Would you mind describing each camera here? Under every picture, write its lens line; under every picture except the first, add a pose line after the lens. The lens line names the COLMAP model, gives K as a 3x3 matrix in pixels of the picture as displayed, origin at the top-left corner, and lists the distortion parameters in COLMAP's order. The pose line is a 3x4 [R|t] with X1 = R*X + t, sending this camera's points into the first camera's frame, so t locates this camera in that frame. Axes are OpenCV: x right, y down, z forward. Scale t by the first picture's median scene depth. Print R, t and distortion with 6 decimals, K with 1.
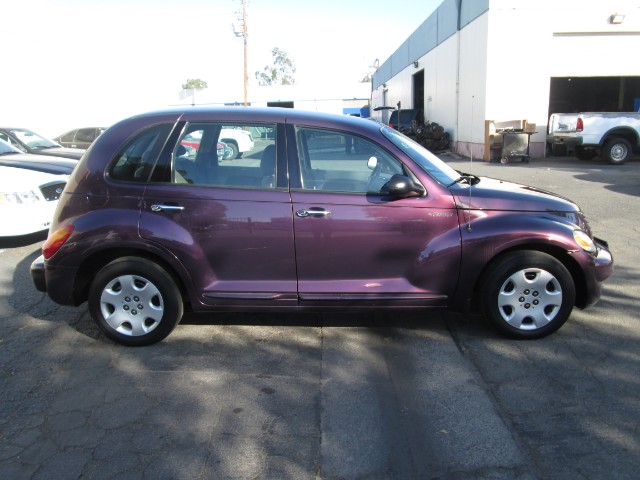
lens RADIAL K [[587.0, 0, 320.7], [0, 587.0, 239.8], [0, 0, 1]] dist [-0.053889, 0.000000]
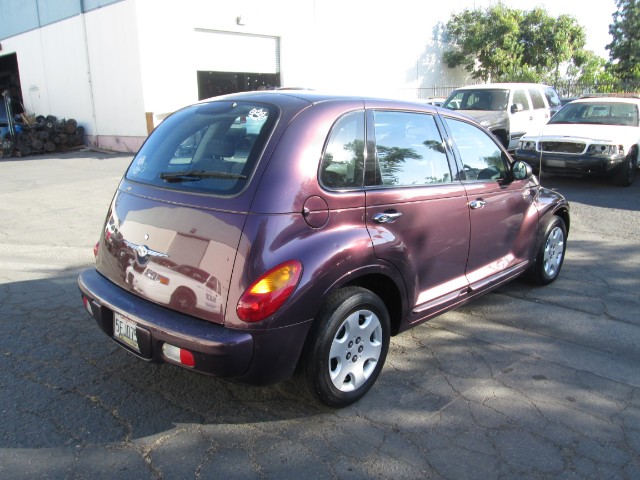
lens RADIAL K [[587.0, 0, 319.8], [0, 587.0, 241.6], [0, 0, 1]] dist [-0.053889, 0.000000]
pose [[0.643099, -0.152290, 0.750488, -0.293547], [0.141232, 0.986802, 0.079221, -0.030943], [-0.752647, 0.055046, 0.656119, 0.169394]]
